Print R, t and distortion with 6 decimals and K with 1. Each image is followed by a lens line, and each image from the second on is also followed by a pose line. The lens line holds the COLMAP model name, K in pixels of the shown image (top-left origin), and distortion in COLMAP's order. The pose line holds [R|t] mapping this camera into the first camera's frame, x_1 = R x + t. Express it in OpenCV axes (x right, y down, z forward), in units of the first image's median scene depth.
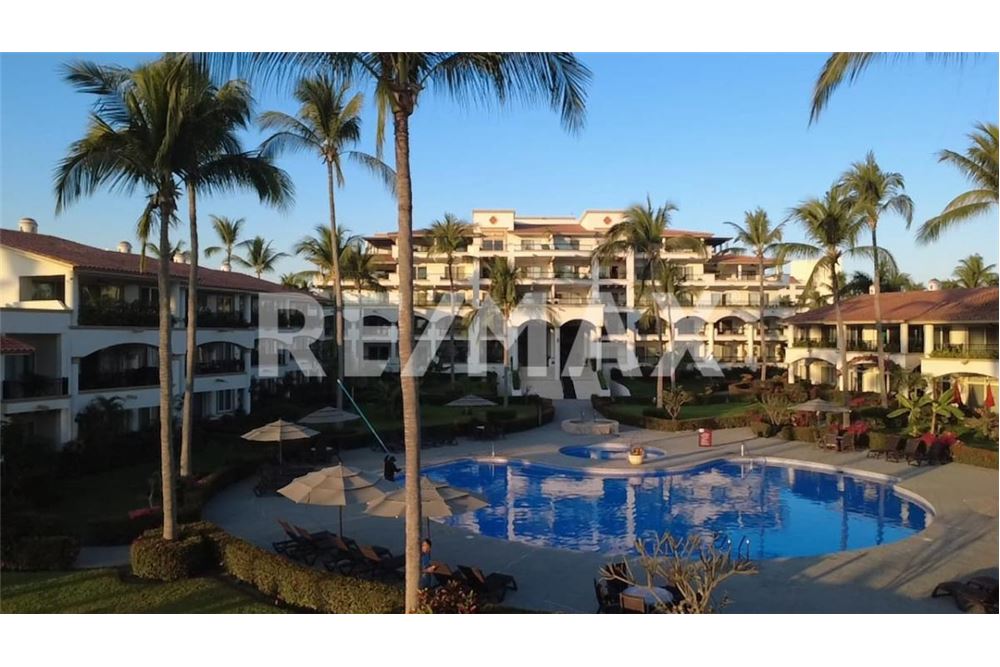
lens RADIAL K [[736.7, 0, 496.6], [0, 736.7, 334.0], [0, 0, 1]] dist [-0.027942, -0.003552]
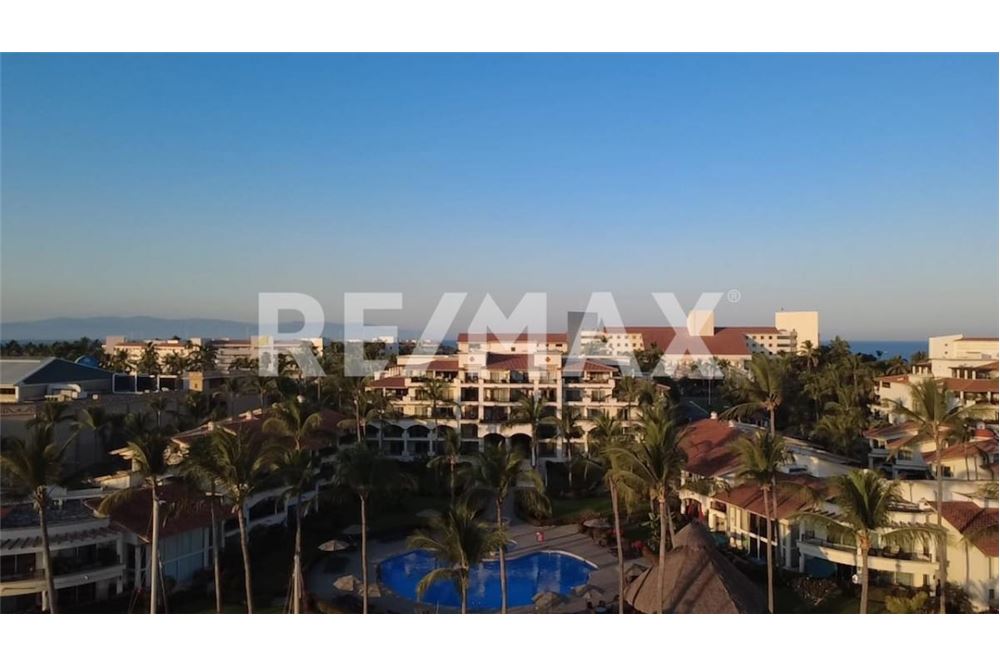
lens RADIAL K [[736.7, 0, 499.3], [0, 736.7, 333.1], [0, 0, 1]] dist [-0.027942, -0.003552]
pose [[0.997968, 0.001599, -0.063693, 0.153945], [-0.001687, 0.999998, -0.001325, -0.214857], [0.063691, 0.001430, 0.997969, -0.527468]]
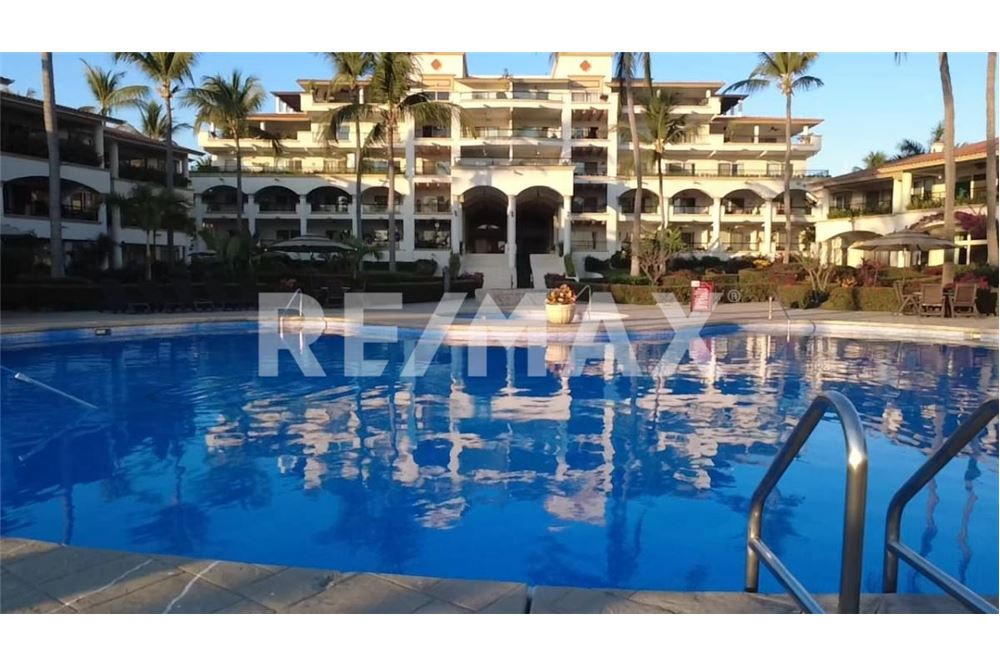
lens RADIAL K [[736.7, 0, 498.8], [0, 736.7, 332.5], [0, 0, 1]] dist [-0.027942, -0.003552]
pose [[0.999978, 0.005984, -0.002890, 0.067335], [-0.005737, 0.996849, 0.079119, 0.064763], [0.003354, -0.079101, 0.996861, 0.225485]]
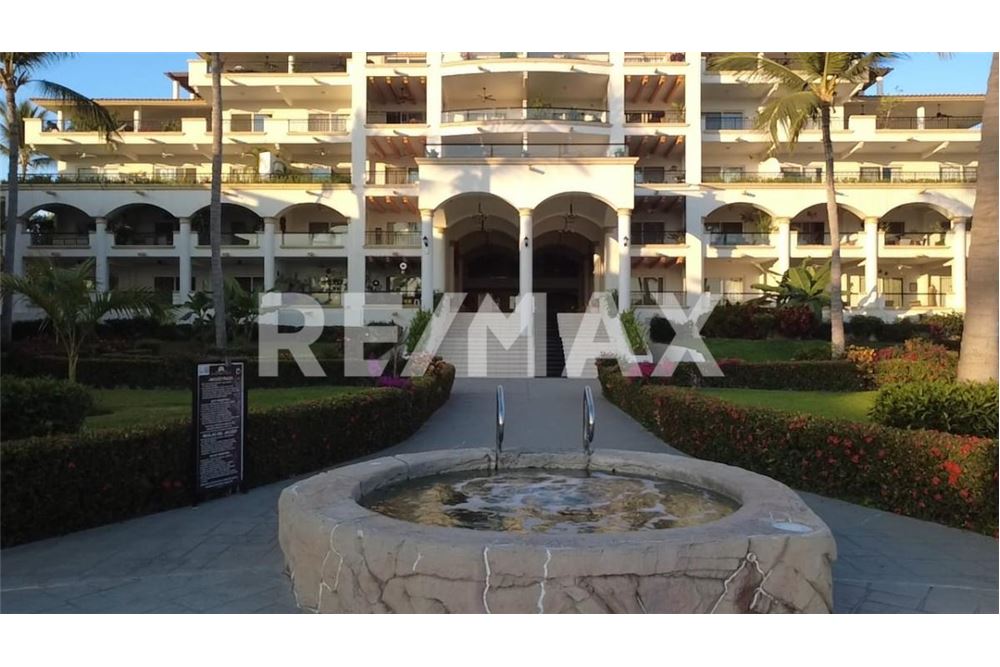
lens RADIAL K [[736.7, 0, 502.3], [0, 736.7, 330.3], [0, 0, 1]] dist [-0.027942, -0.003552]
pose [[0.999539, 0.002724, -0.030243, 0.076526], [-0.002972, 0.999962, -0.008140, 0.058211], [0.030220, 0.008226, 0.999509, 0.538546]]
